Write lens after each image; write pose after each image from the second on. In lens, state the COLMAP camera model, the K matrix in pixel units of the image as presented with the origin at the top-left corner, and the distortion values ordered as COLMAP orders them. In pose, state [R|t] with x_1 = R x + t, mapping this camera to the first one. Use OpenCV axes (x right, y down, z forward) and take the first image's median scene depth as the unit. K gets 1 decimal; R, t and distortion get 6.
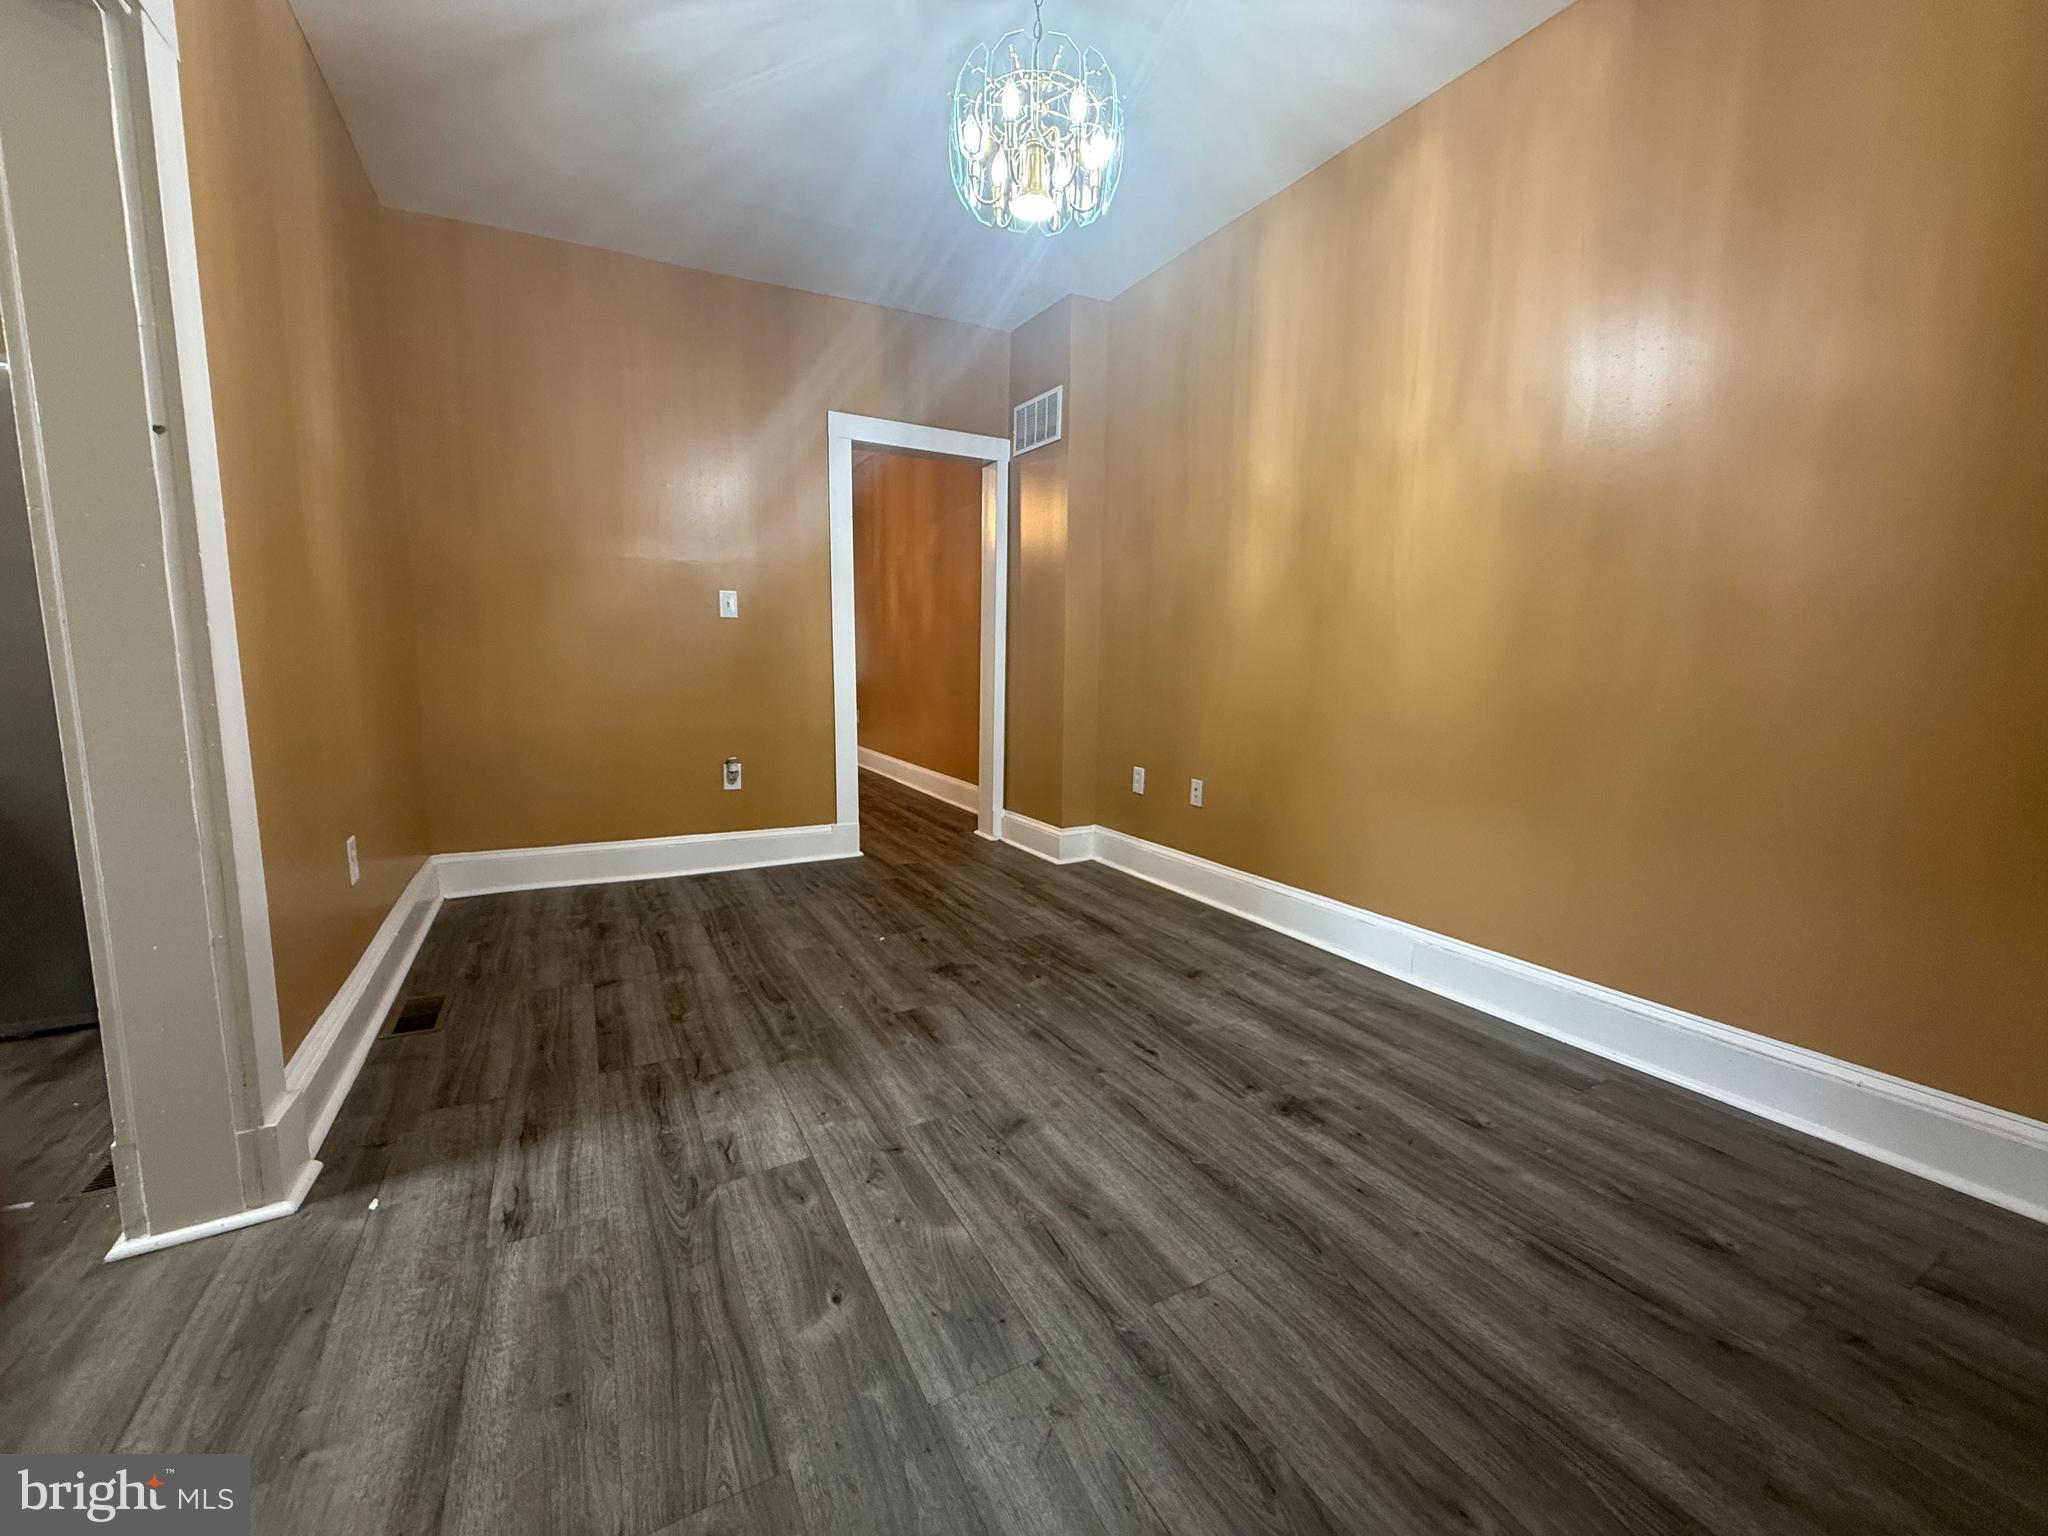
lens RADIAL K [[819.6, 0, 1011.3], [0, 819.6, 779.6], [0, 0, 1]] dist [0.001242, -0.000238]
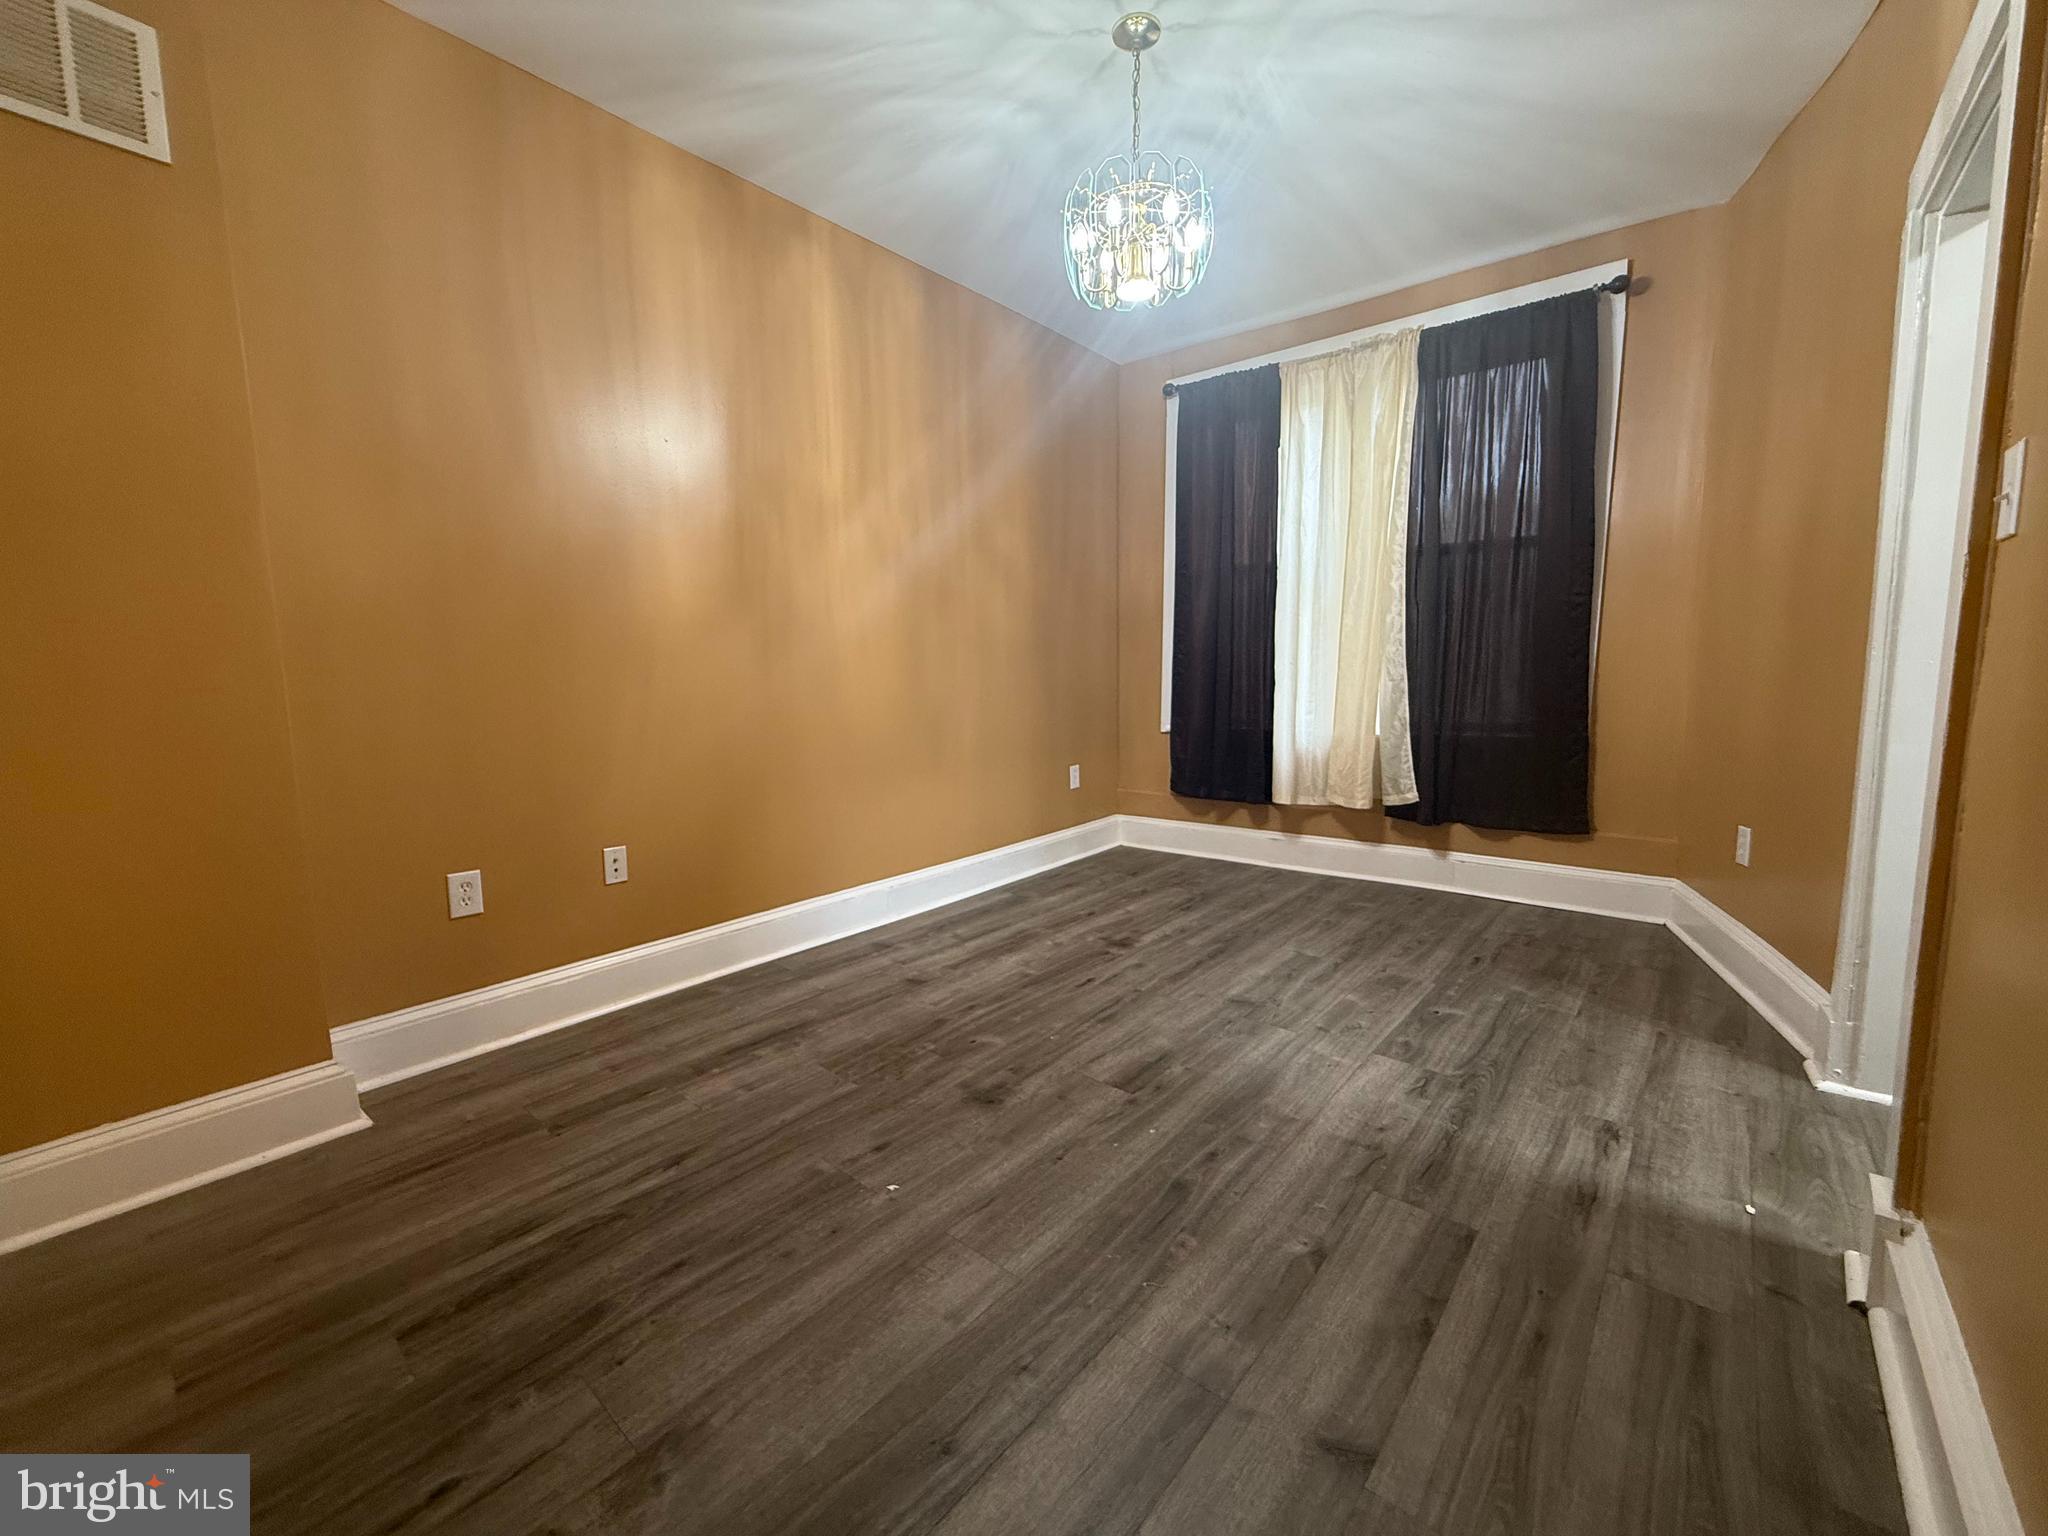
lens RADIAL K [[819.6, 0, 1030.1], [0, 819.6, 780.6], [0, 0, 1]] dist [0.001242, -0.000238]
pose [[-0.371818, -0.129827, 0.919183, -0.991842], [0.150475, 0.968648, 0.197682, -0.251757], [-0.916029, 0.211816, -0.340625, 1.553011]]
